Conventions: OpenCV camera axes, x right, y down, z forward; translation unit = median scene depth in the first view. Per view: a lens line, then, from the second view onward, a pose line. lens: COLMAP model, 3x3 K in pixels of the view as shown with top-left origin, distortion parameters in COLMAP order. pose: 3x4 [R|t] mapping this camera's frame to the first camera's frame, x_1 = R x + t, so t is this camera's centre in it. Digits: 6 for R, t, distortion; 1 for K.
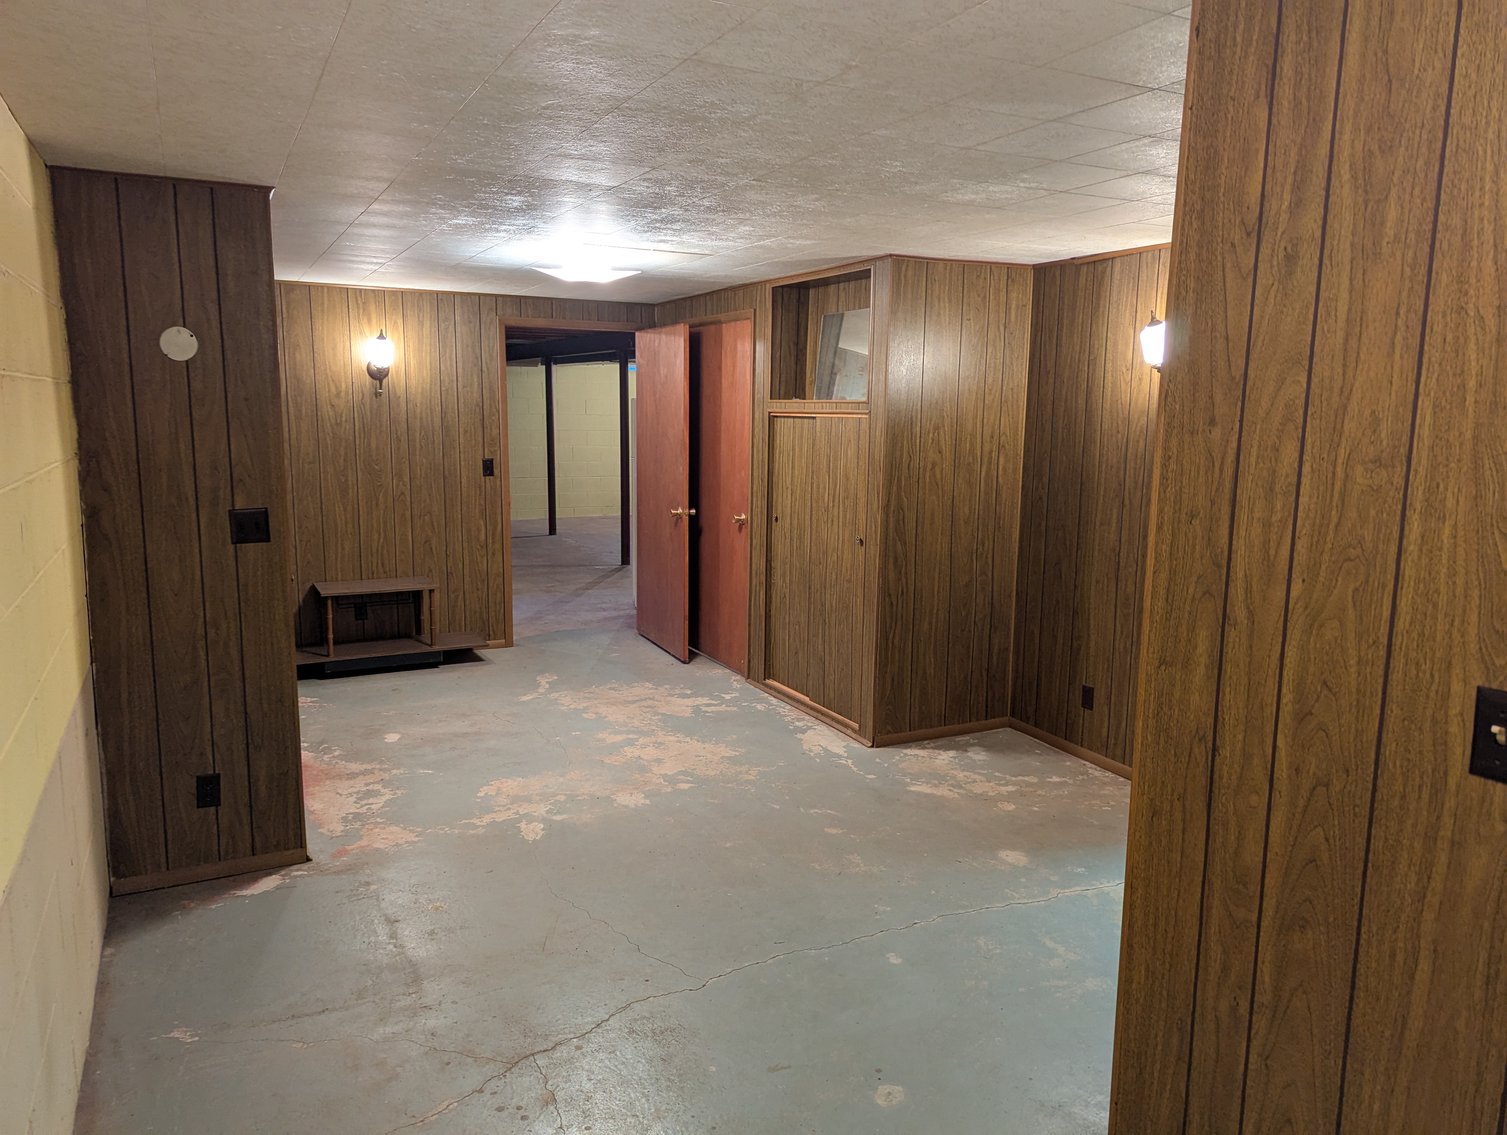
lens RADIAL K [[1066.0, 0, 758.5], [0, 1066.0, 567.3], [0, 0, 1]] dist [0.050692, -0.041062]
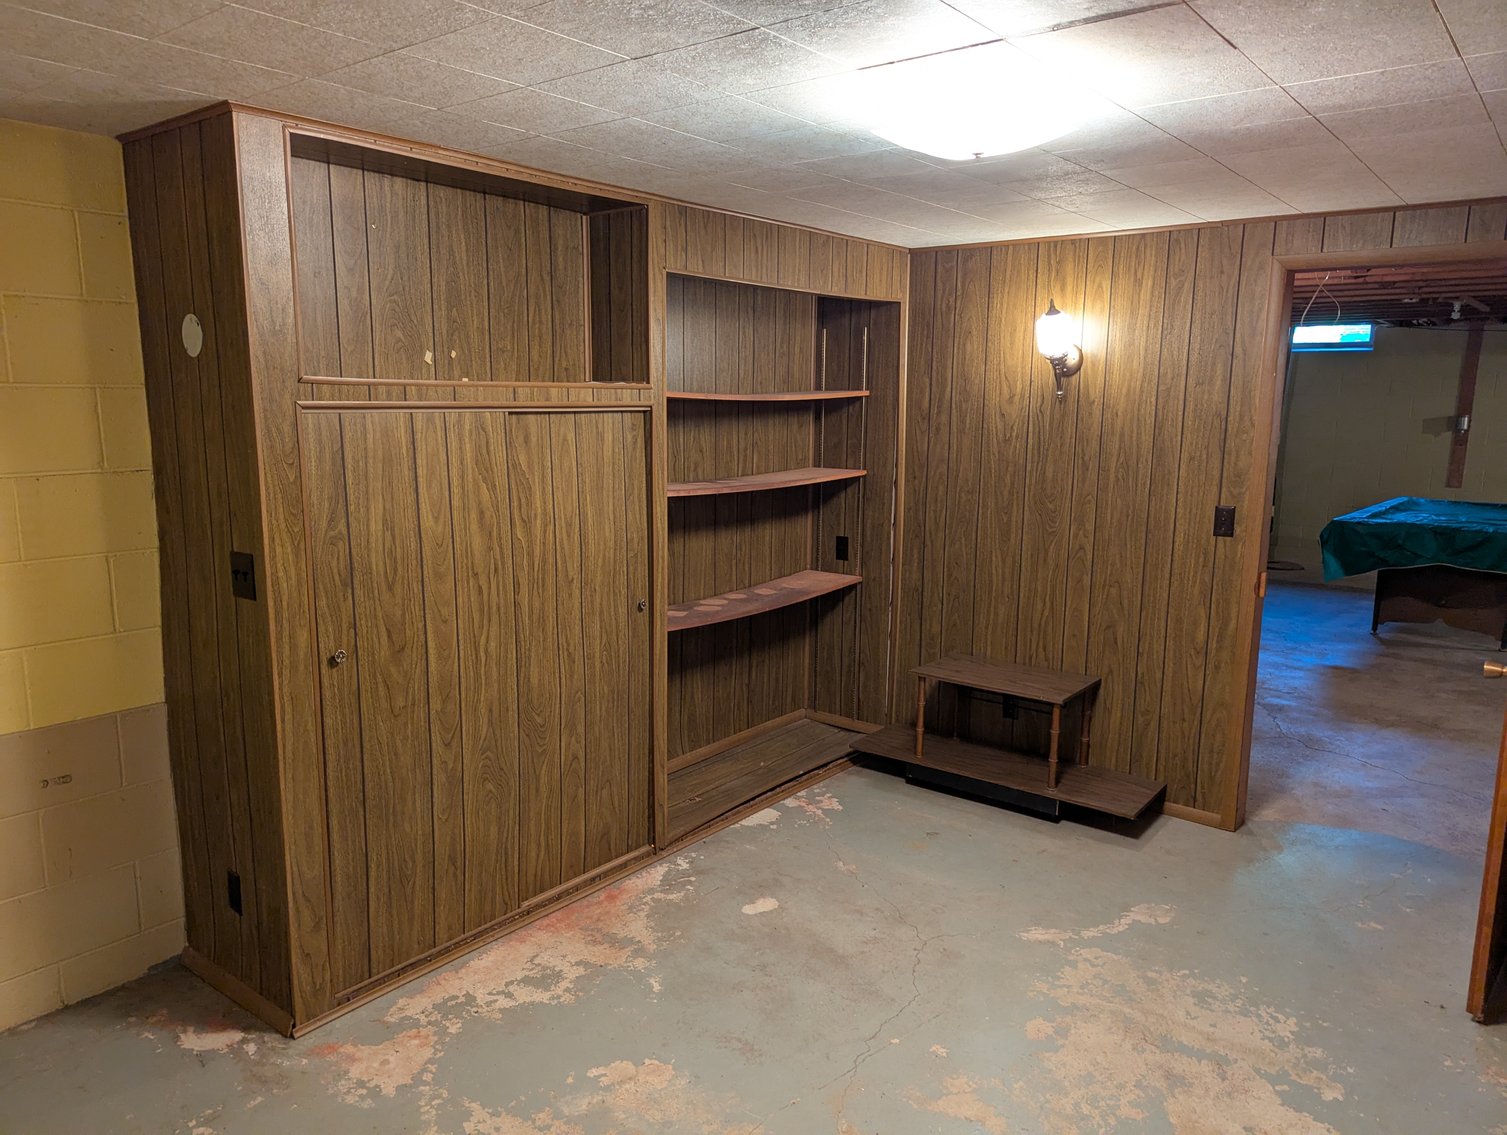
lens RADIAL K [[1066.0, 0, 750.7], [0, 1066.0, 572.9], [0, 0, 1]] dist [0.050692, -0.041062]
pose [[0.395999, 0.145565, -0.906640, 0.195090], [-0.143126, 0.985072, 0.095644, -0.092035], [0.907028, 0.091888, 0.410922, 0.571946]]
